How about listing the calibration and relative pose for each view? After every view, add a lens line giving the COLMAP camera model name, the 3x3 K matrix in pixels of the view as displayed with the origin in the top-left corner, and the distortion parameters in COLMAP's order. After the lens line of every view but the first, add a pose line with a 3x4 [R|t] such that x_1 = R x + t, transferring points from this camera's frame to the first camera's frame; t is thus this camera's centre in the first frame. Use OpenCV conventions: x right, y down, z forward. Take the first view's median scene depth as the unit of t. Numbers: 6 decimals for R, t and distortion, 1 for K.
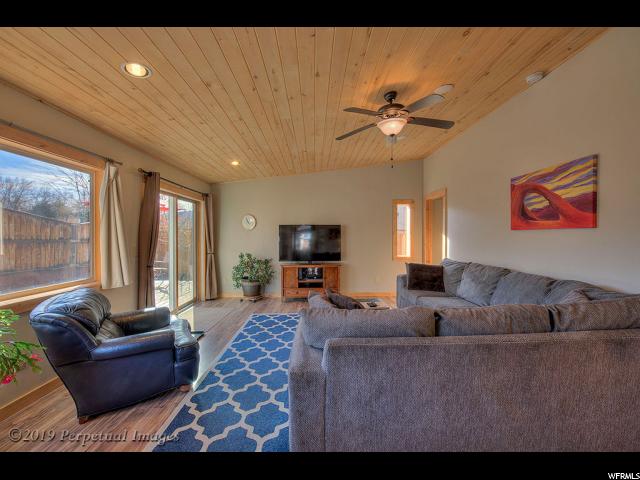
lens RADIAL K [[253.7, 0, 319.3], [0, 253.7, 237.8], [0, 0, 1]] dist [-0.005794, 0.001366]
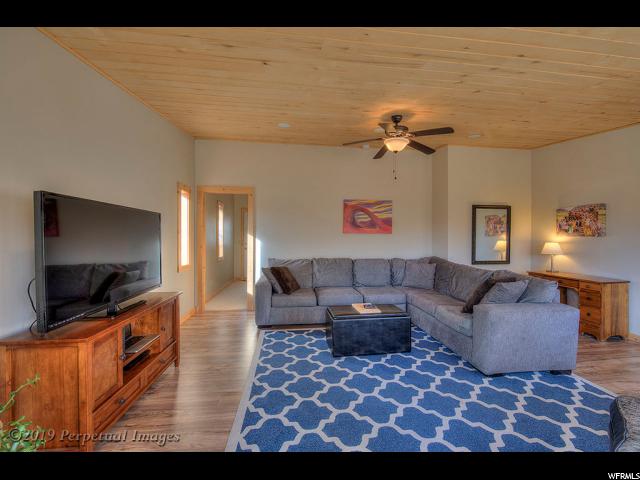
lens RADIAL K [[253.7, 0, 319.1], [0, 253.7, 237.9], [0, 0, 1]] dist [-0.005794, 0.001366]
pose [[-0.094620, -0.013660, 0.995420, -0.850710], [0.006157, 0.999879, 0.014306, -0.028595], [-0.995494, 0.007482, -0.094524, 1.464540]]
